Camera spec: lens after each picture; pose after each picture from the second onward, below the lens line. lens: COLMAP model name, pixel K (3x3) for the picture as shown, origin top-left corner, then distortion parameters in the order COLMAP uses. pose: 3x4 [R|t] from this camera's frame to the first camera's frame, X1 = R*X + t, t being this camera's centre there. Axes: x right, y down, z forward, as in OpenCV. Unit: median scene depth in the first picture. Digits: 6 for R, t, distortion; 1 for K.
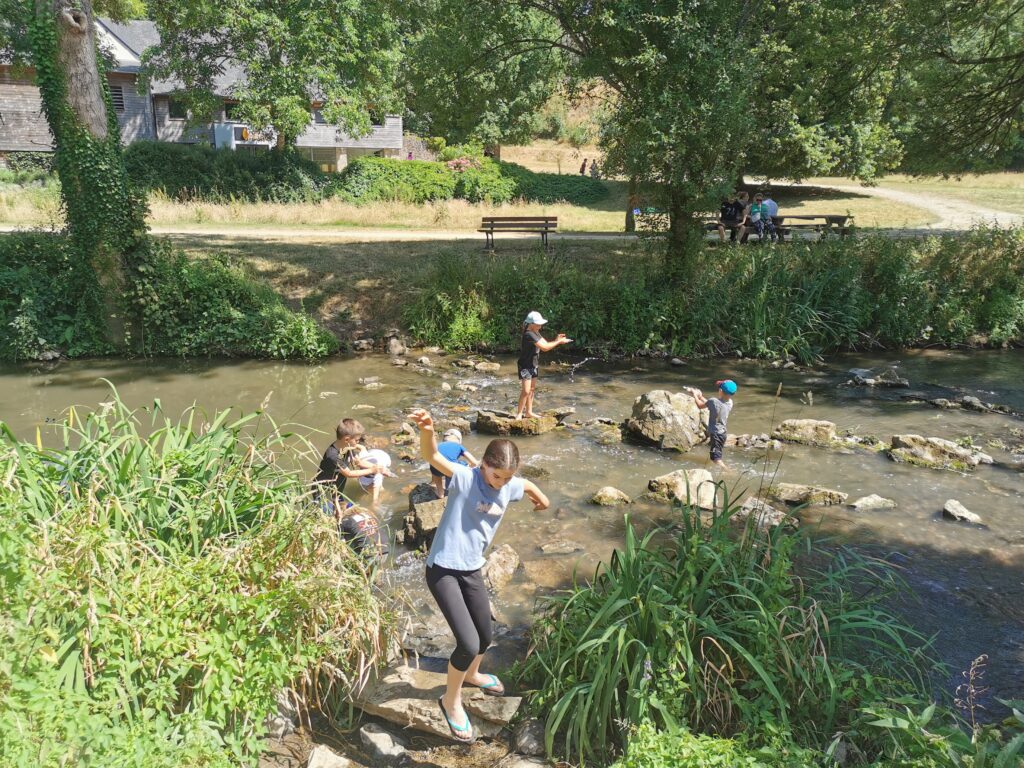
lens RADIAL K [[788.7, 0, 504.7], [0, 788.7, 382.5], [0, 0, 1]] dist [0.054722, -0.038657]
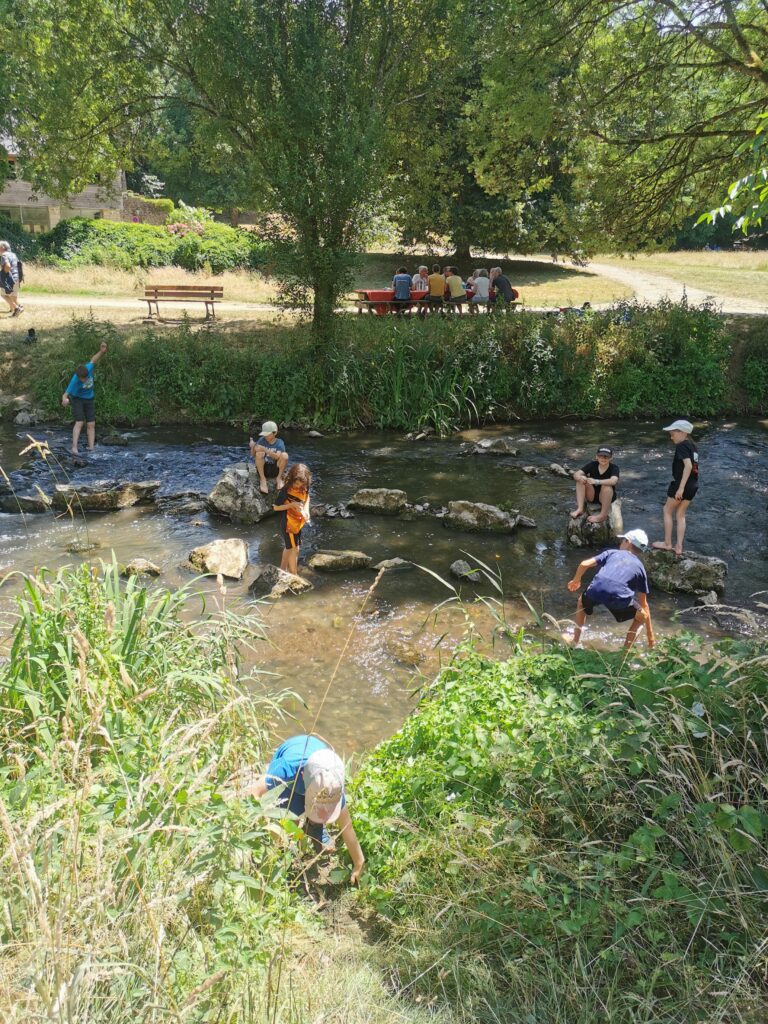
lens RADIAL K [[788.7, 0, 380.7], [0, 788.7, 508.0], [0, 0, 1]] dist [0.054722, -0.038657]
pose [[0.990454, -0.022105, 0.136061, 0.224728], [0.013245, 0.997753, 0.065678, 0.003587], [-0.137208, -0.063249, 0.988521, -0.027065]]
